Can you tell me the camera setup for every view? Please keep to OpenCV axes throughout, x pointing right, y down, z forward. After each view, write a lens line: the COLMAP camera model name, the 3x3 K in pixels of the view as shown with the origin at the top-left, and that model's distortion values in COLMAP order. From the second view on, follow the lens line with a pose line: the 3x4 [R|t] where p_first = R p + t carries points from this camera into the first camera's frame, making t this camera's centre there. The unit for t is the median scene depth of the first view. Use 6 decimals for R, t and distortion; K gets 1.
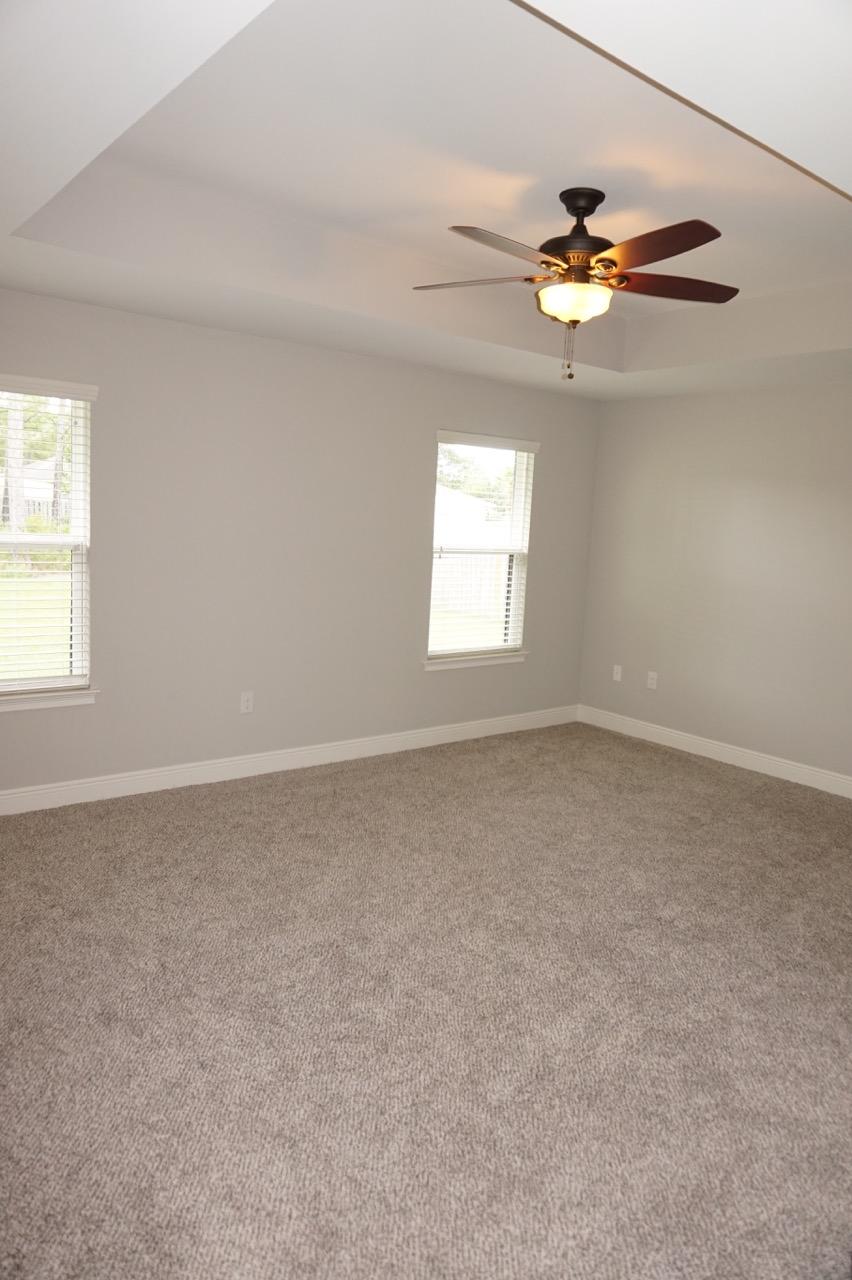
lens RADIAL K [[872.0, 0, 420.6], [0, 872.0, 641.8], [0, 0, 1]] dist [-0.023923, 0.013894]
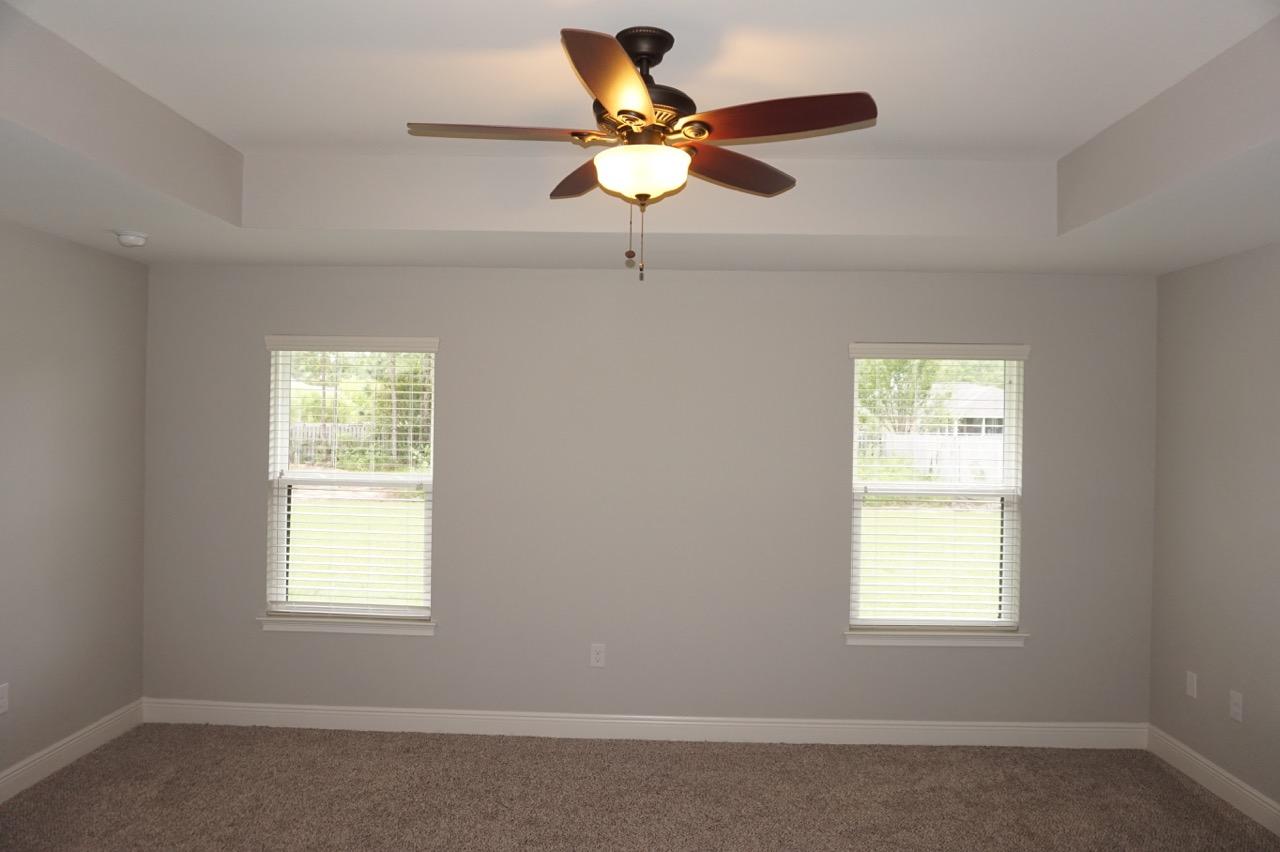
lens RADIAL K [[872.0, 0, 638.1], [0, 872.0, 419.9], [0, 0, 1]] dist [-0.023923, 0.013894]
pose [[0.759103, -0.042701, -0.649568, 0.430885], [-0.073067, 0.985952, -0.150202, -0.039061], [0.646857, 0.161481, 0.745319, 0.297093]]
